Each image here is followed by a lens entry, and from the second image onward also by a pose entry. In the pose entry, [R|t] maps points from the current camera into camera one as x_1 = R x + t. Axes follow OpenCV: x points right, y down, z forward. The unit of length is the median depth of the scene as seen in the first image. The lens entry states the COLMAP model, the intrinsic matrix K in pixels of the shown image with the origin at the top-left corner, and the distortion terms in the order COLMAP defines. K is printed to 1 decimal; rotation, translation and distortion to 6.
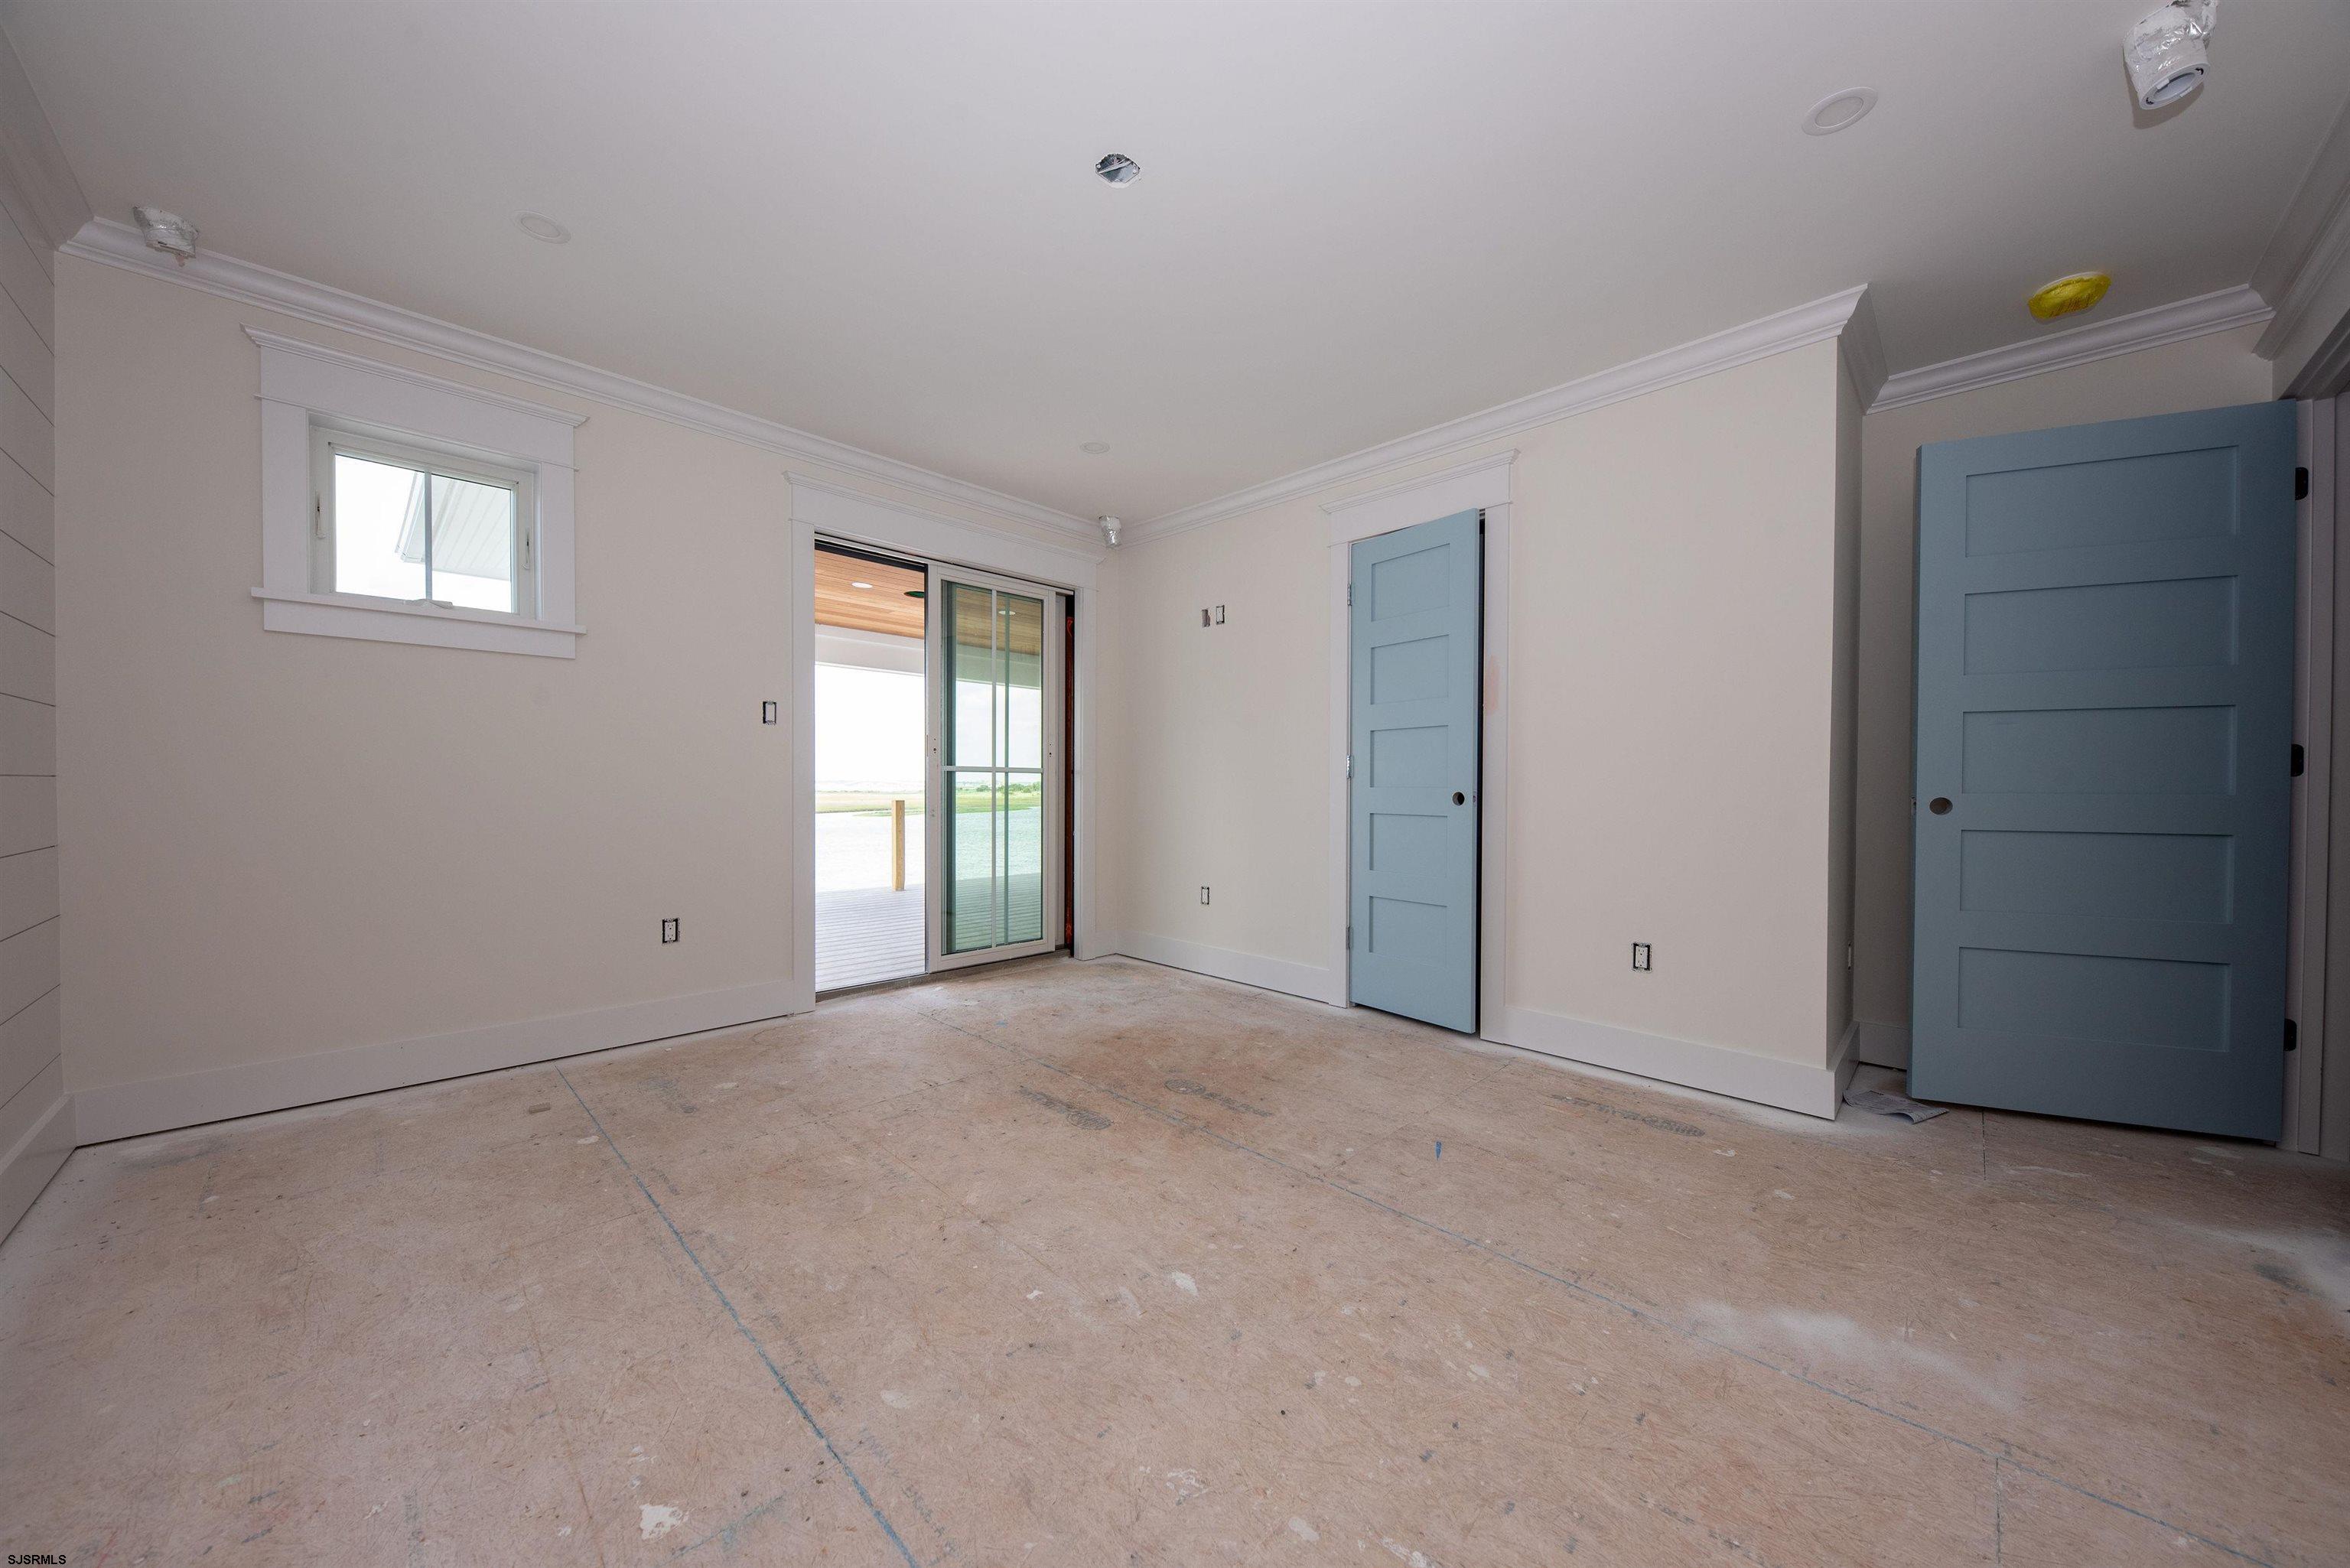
lens RADIAL K [[812.3, 0, 1192.5], [0, 812.3, 776.1], [0, 0, 1]] dist [0.006149, -0.003786]
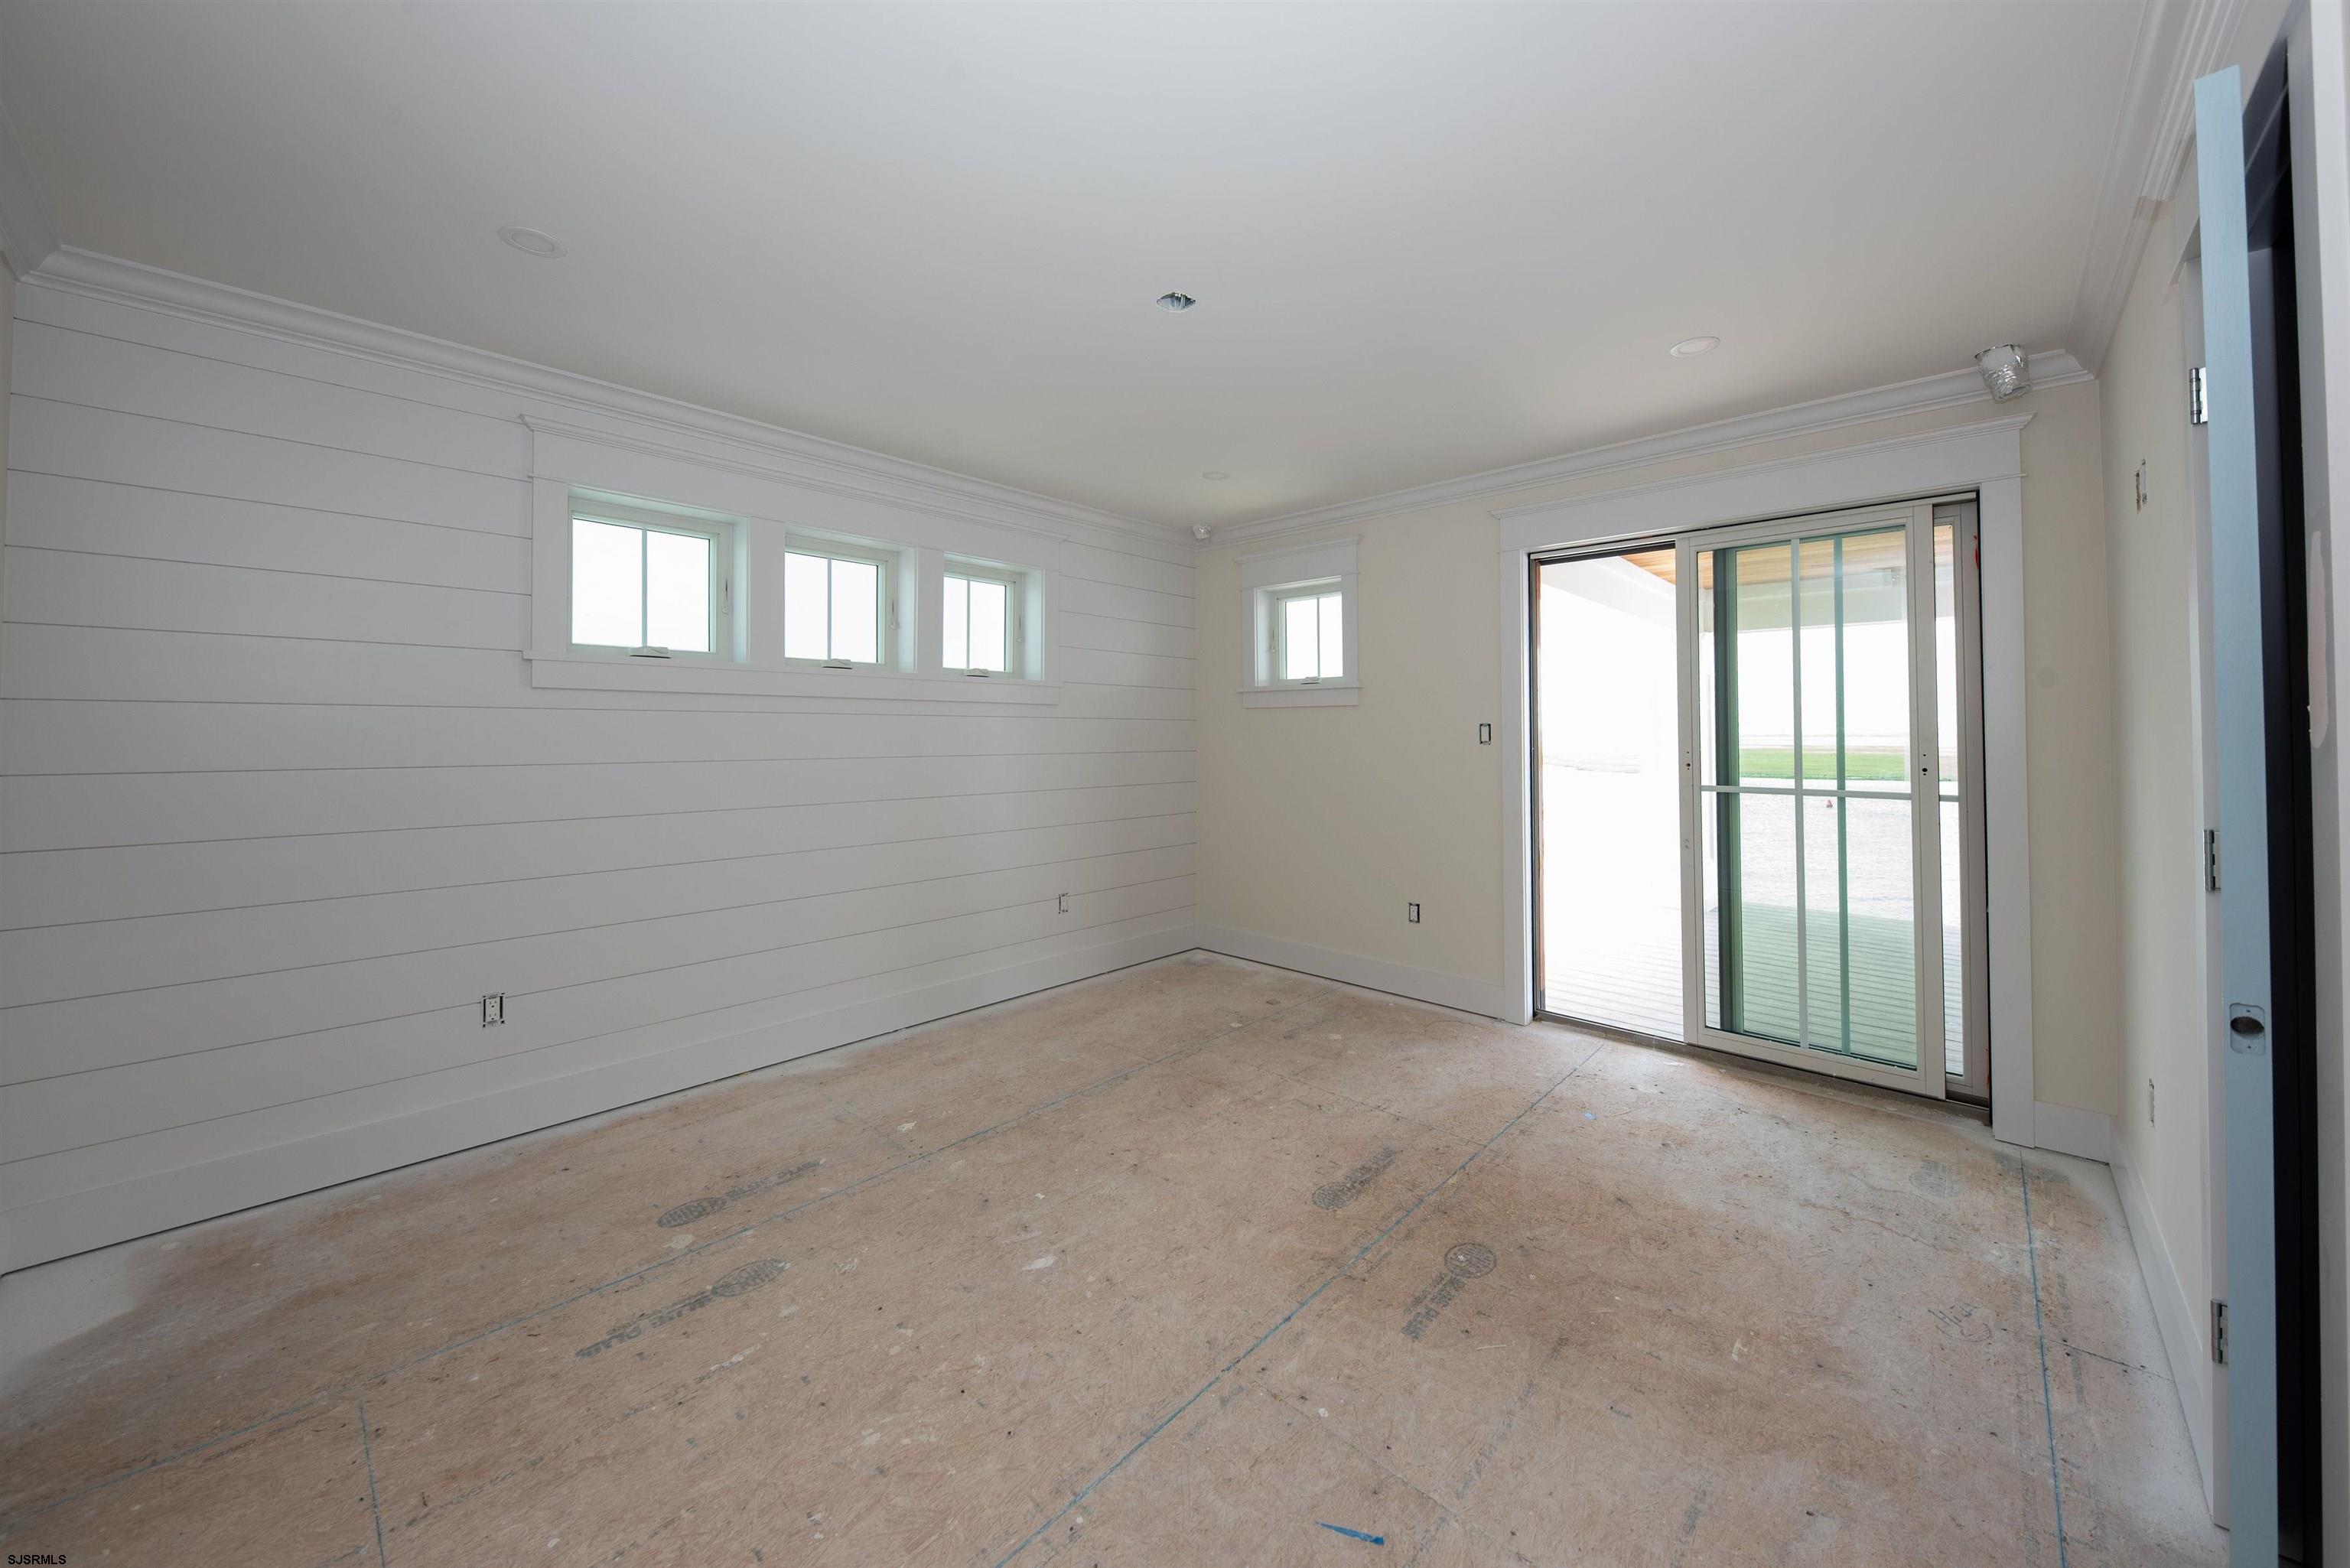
lens RADIAL K [[812.3, 0, 1140.3], [0, 812.3, 722.5], [0, 0, 1]] dist [0.006149, -0.003786]
pose [[0.007546, -0.022584, -0.999716, 0.780386], [0.009363, 0.999703, -0.022513, -0.100008], [0.999928, -0.009190, 0.007756, 0.730062]]
